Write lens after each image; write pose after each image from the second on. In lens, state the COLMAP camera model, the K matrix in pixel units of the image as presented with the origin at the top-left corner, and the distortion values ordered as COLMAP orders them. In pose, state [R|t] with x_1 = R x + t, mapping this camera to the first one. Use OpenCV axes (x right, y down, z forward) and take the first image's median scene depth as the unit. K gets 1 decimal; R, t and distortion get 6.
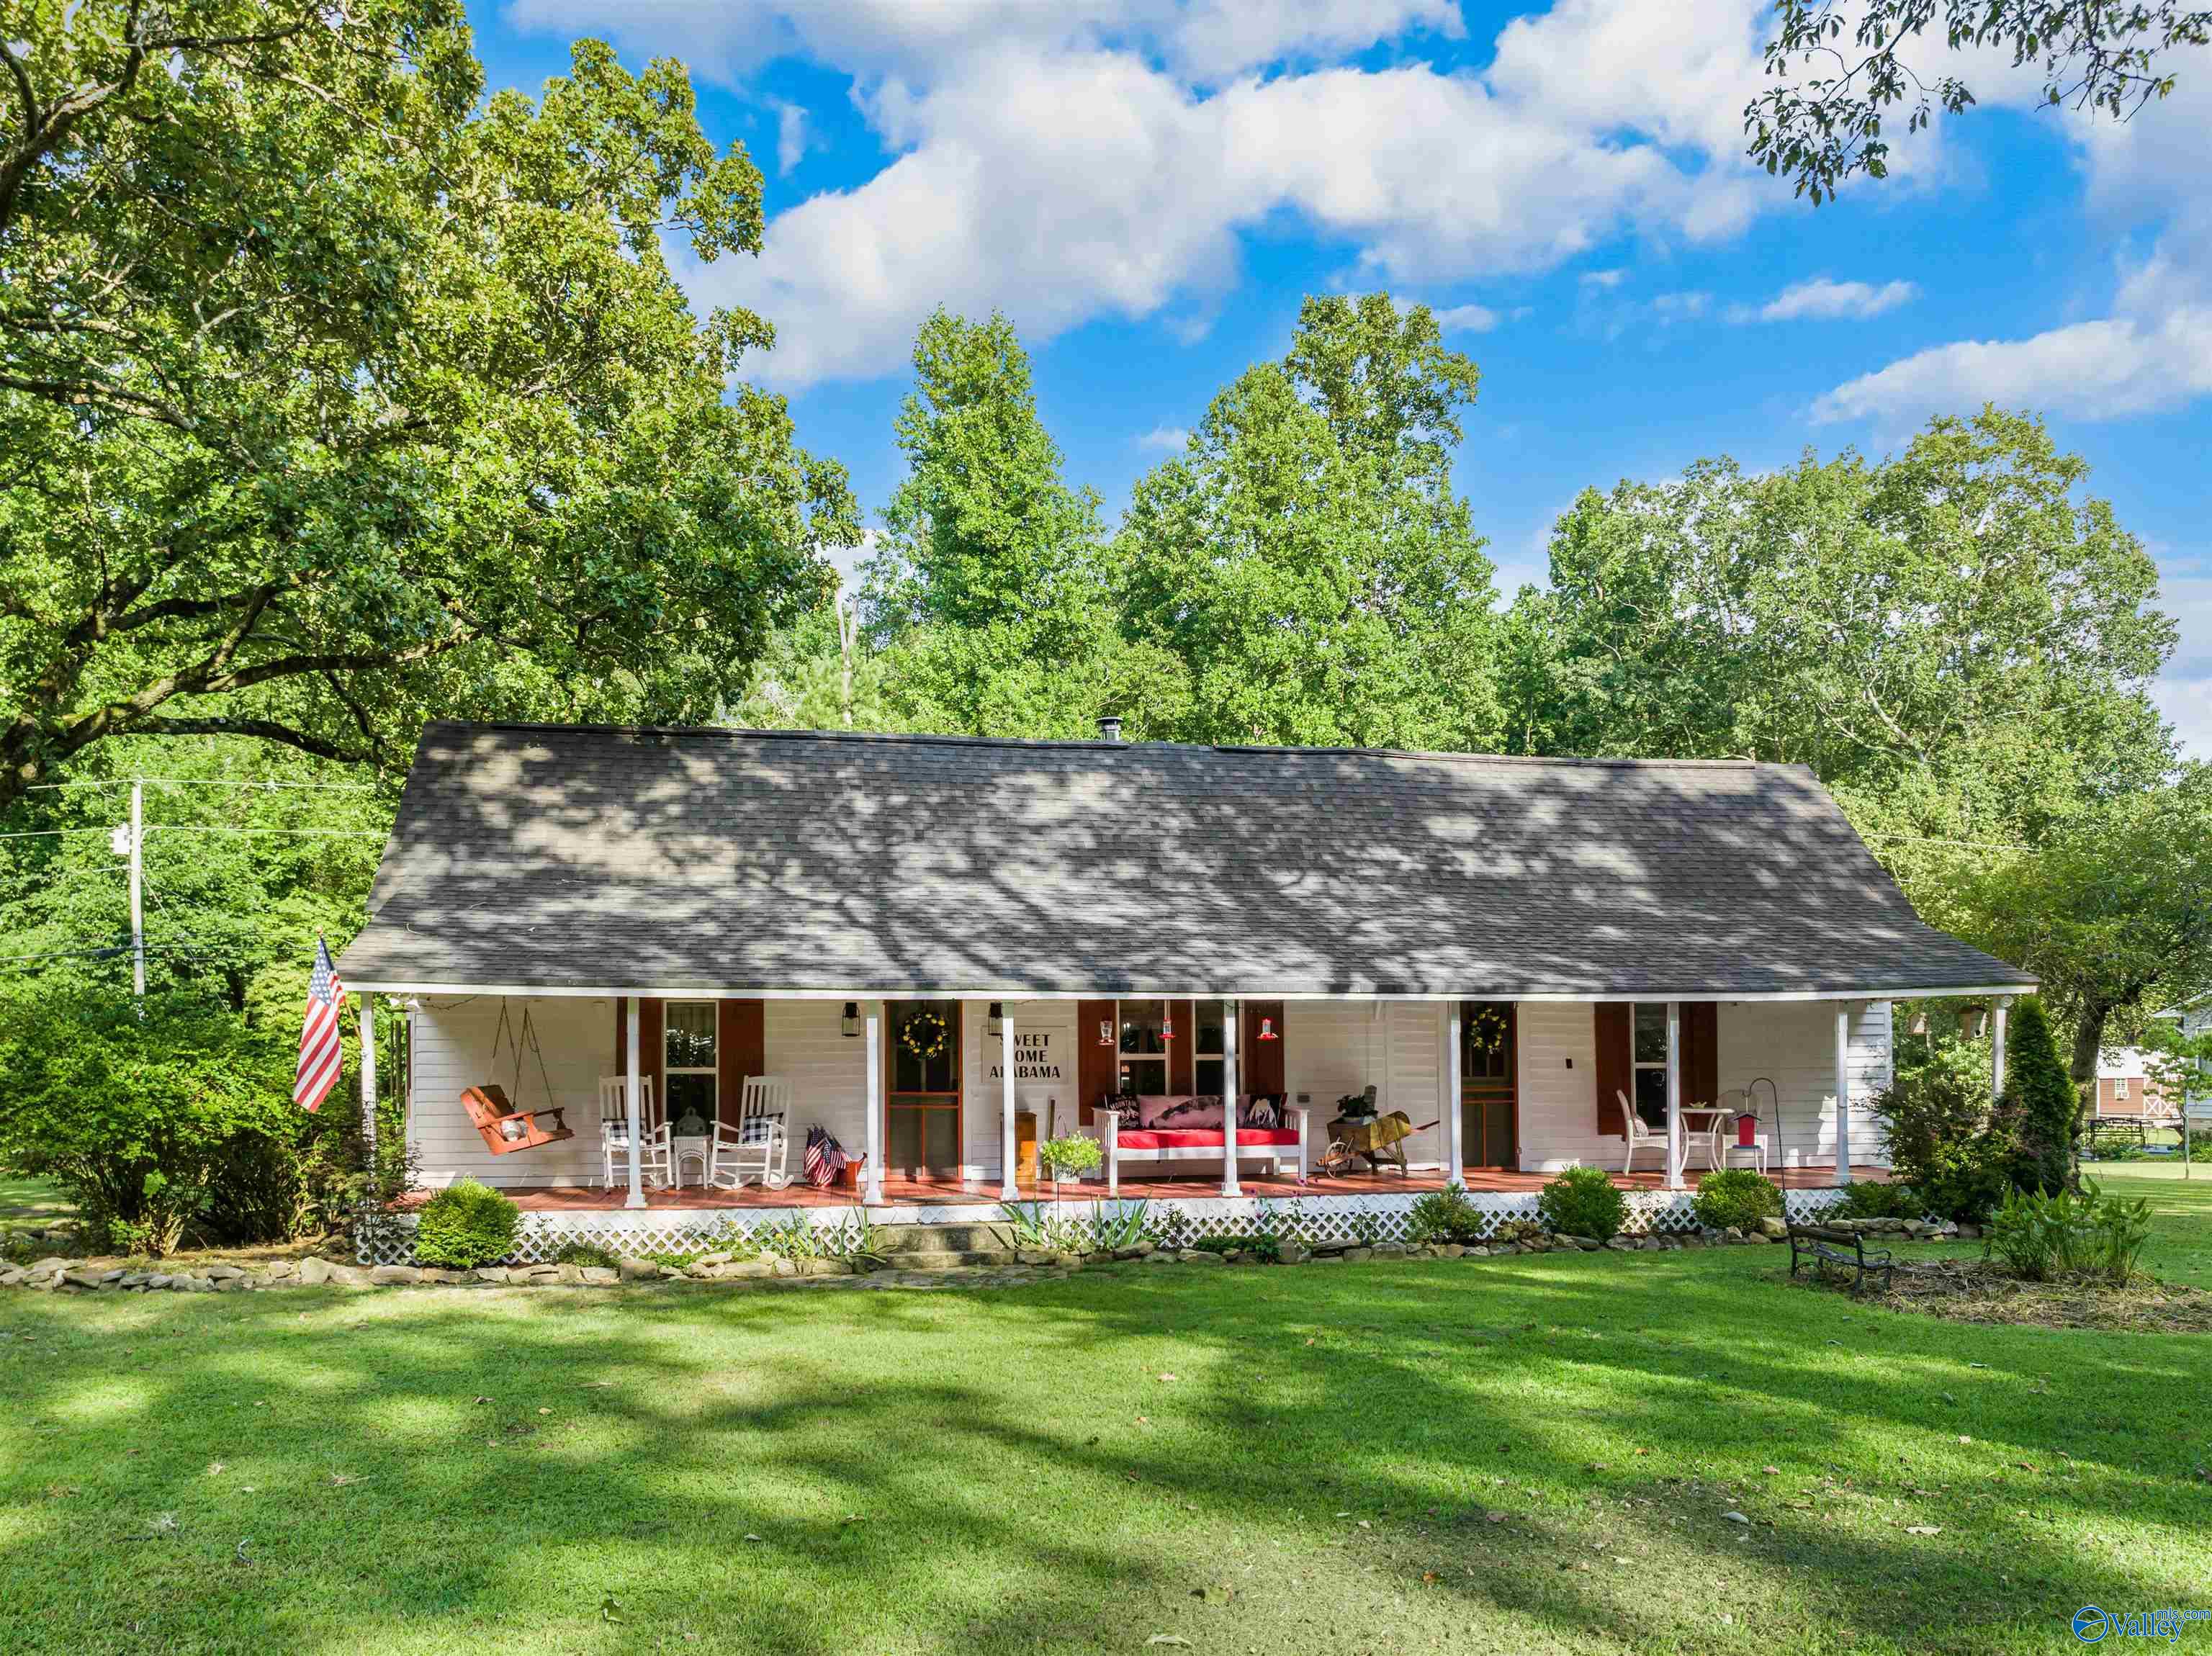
lens RADIAL K [[1629.5, 0, 1121.1], [0, 1629.5, 1092.8], [0, 0, 1]] dist [0.009937, -0.040217]
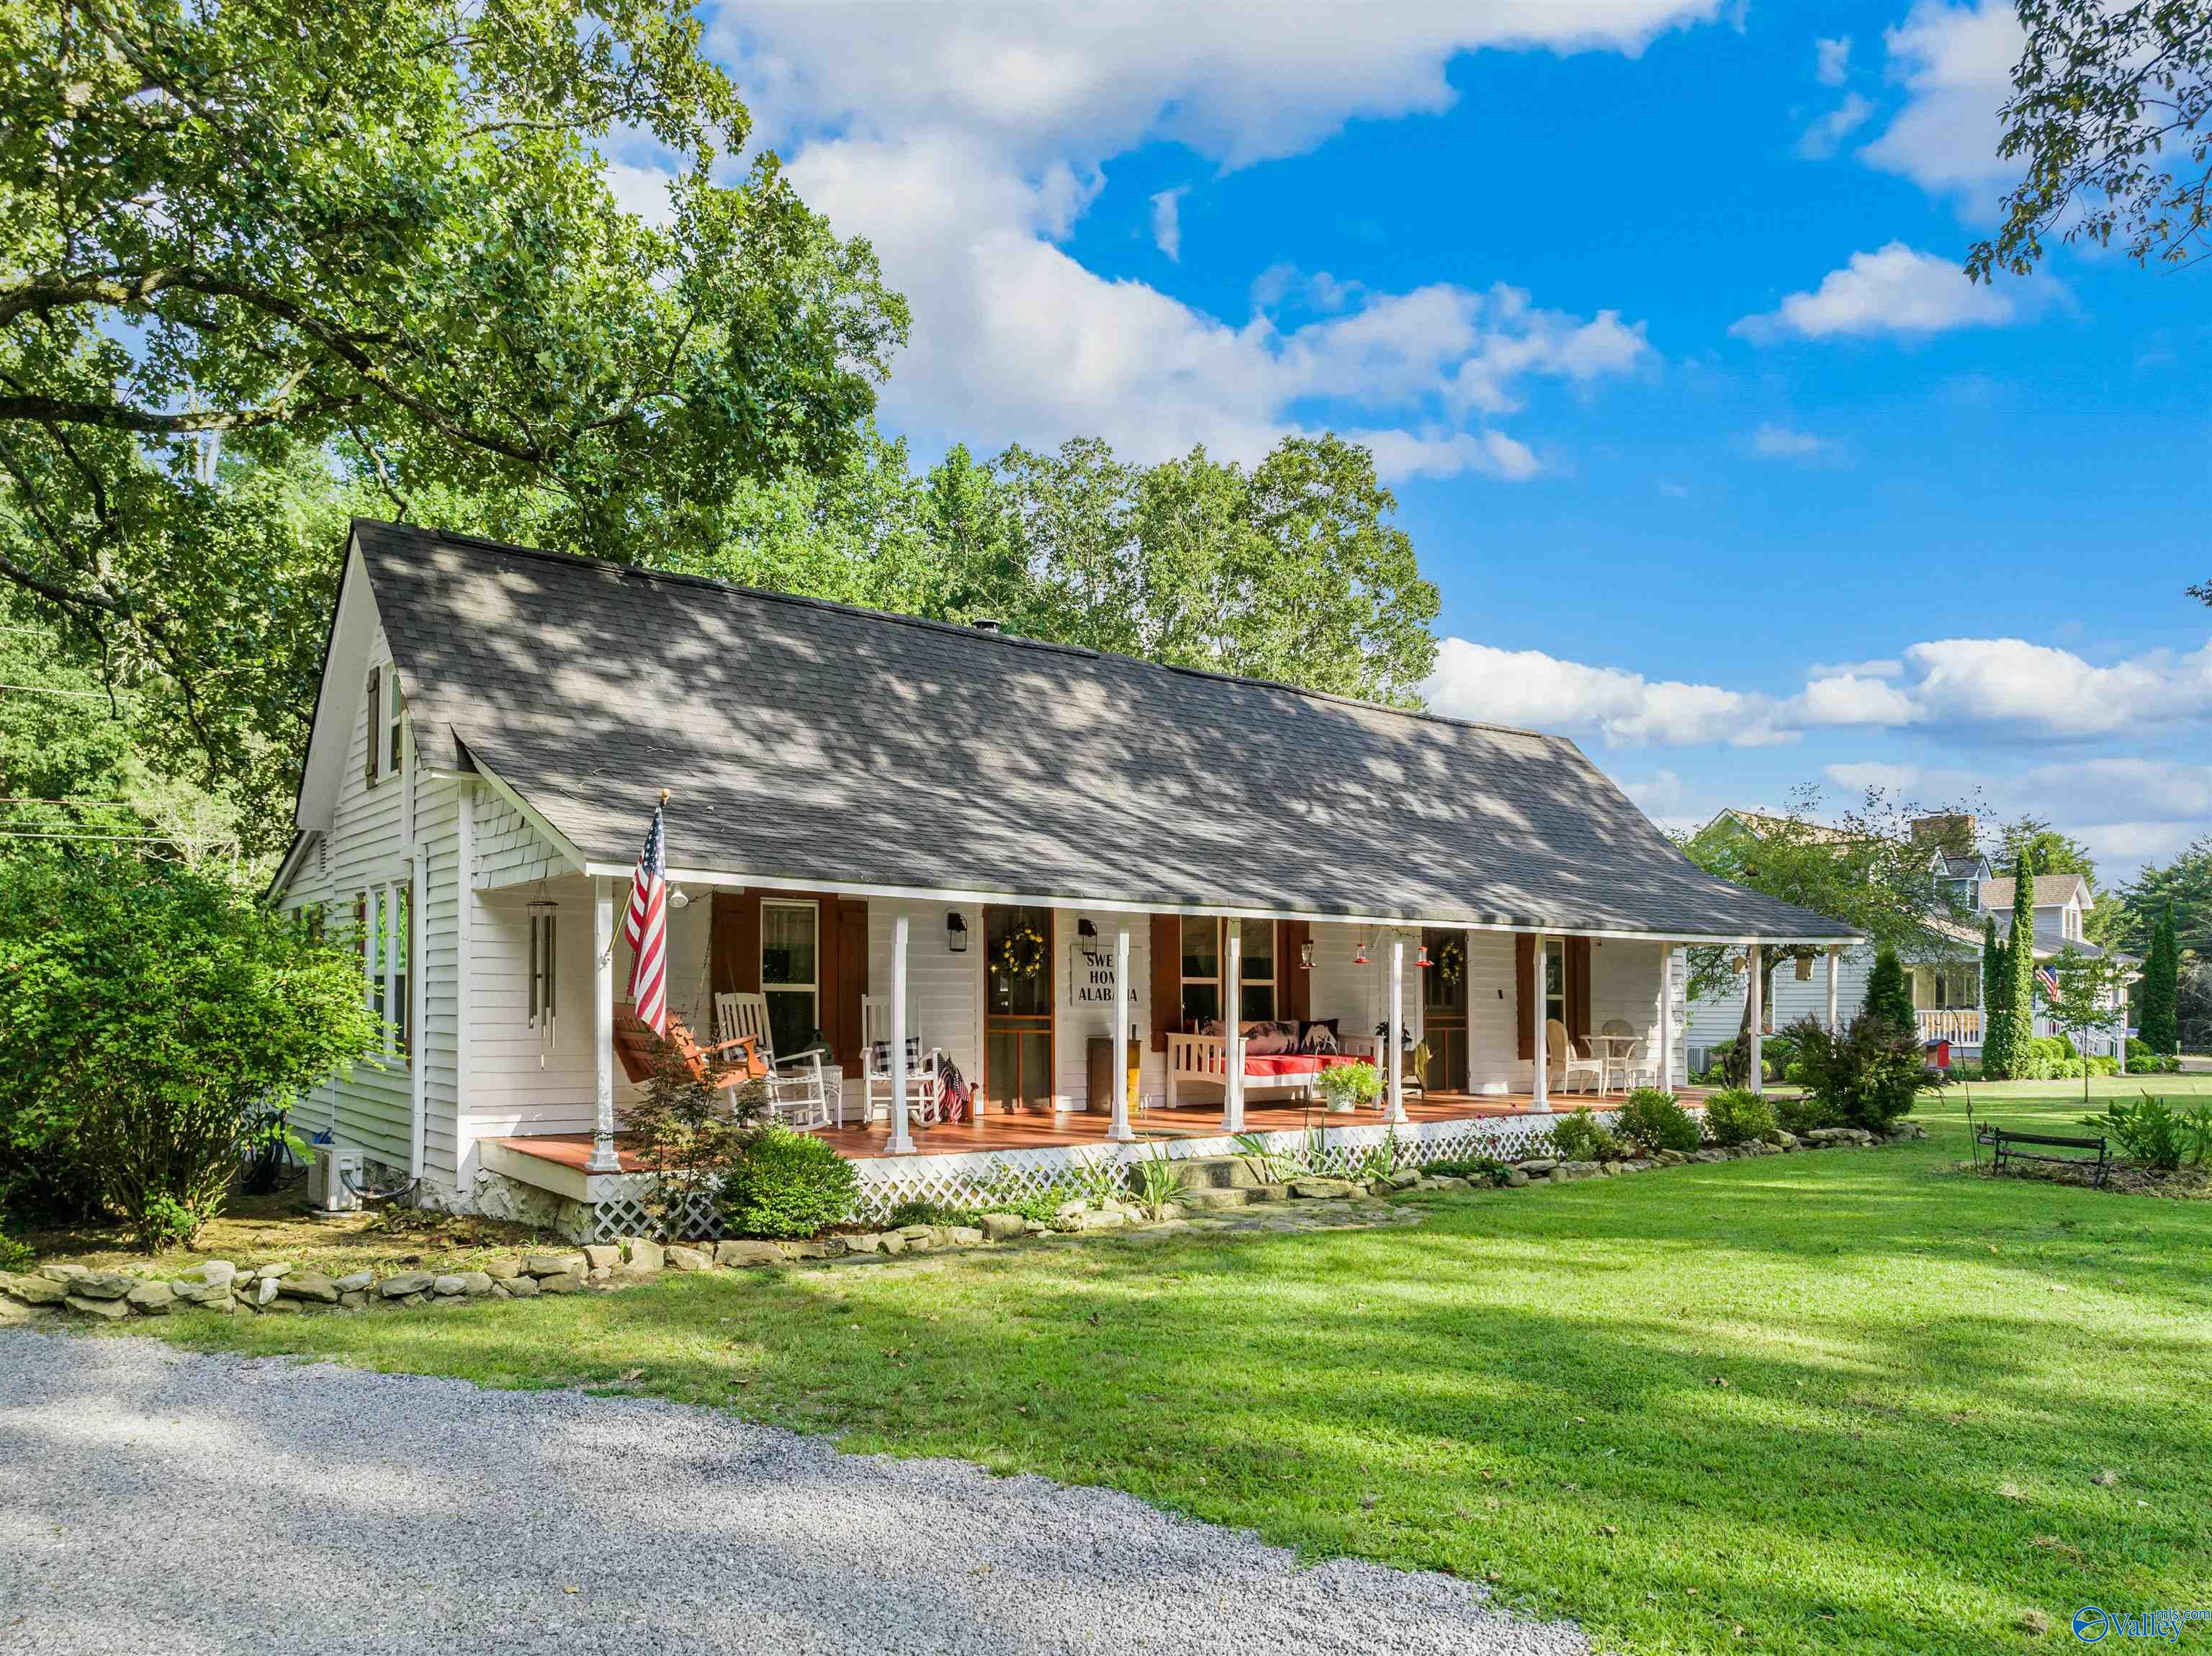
lens RADIAL K [[1575.8, 0, 1111.2], [0, 1575.8, 1015.3], [0, 0, 1]] dist [-0.000298, 0.000501]
pose [[0.882374, 0.009481, 0.470453, -0.457731], [-0.011014, 0.999939, 0.000505, -0.001188], [-0.470420, -0.005627, 0.882425, 0.186980]]
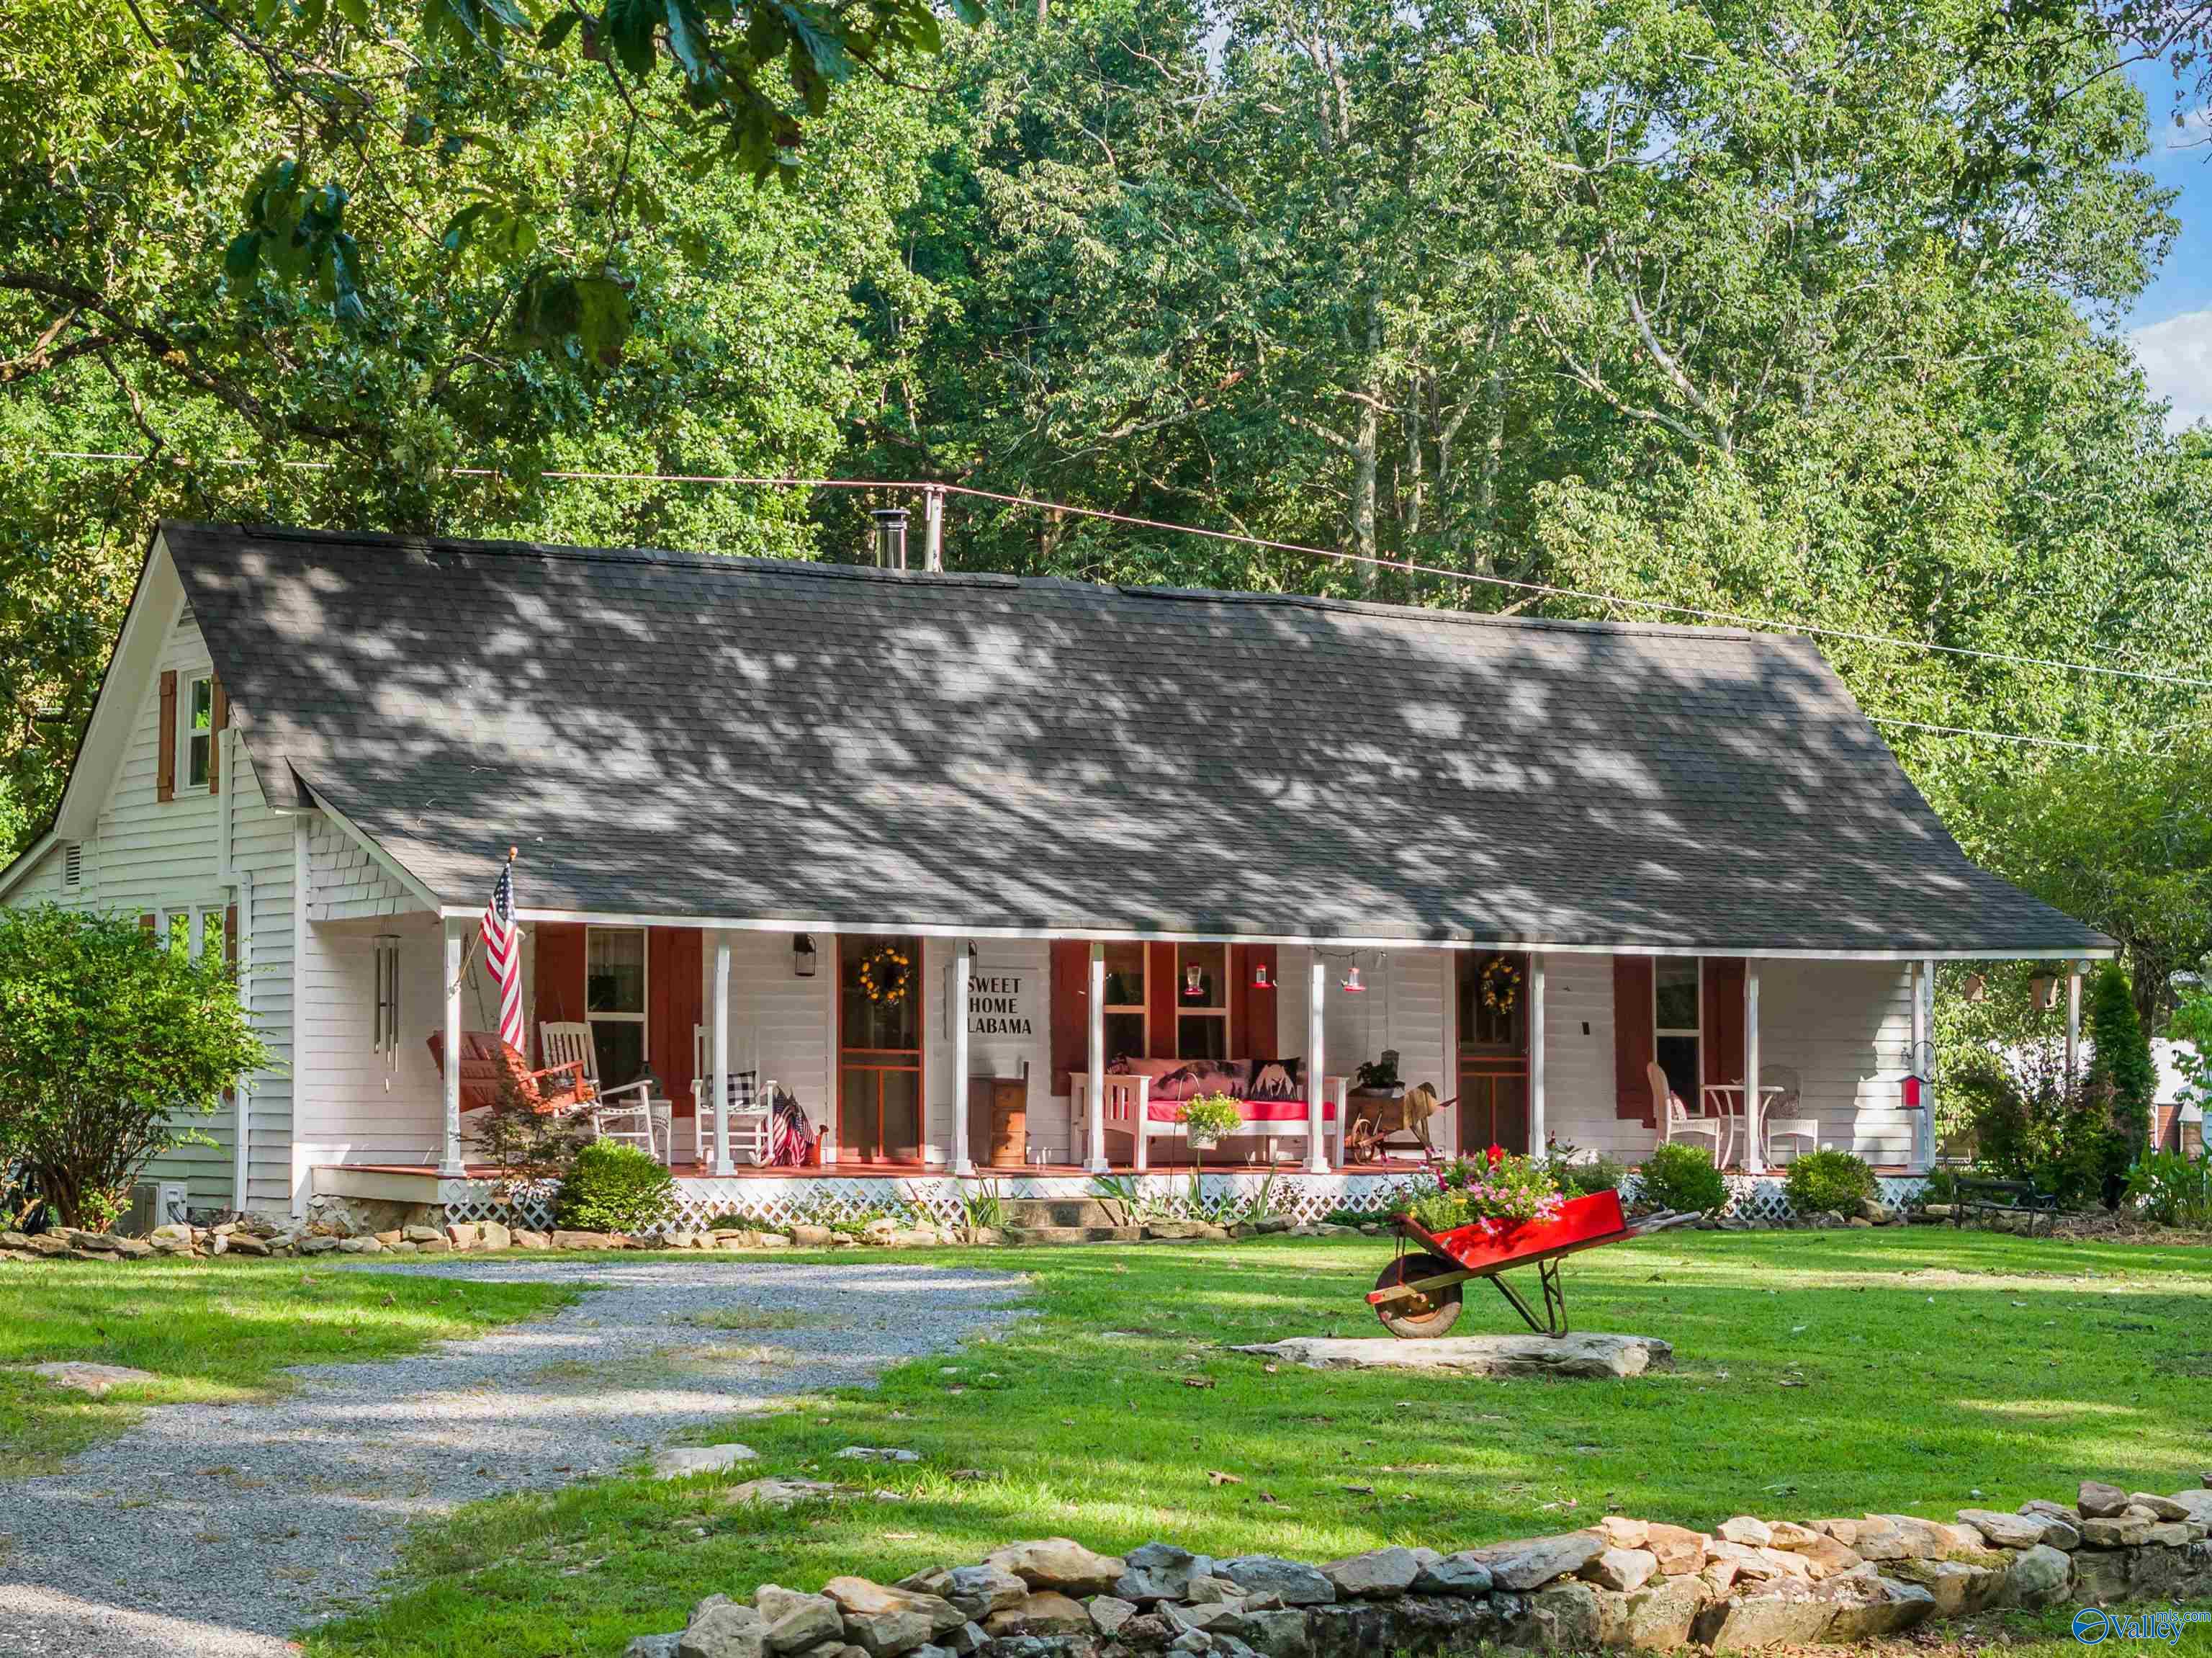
lens RADIAL K [[5080.0, 0, 1106.0], [0, 5080.0, 829.0], [0, 0, 1]] dist [0.196648, -0.453137]
pose [[0.927680, 0.031375, 0.372056, -0.870440], [-0.008045, 0.997911, -0.064093, 0.045709], [-0.373290, 0.056465, 0.925995, -1.218870]]
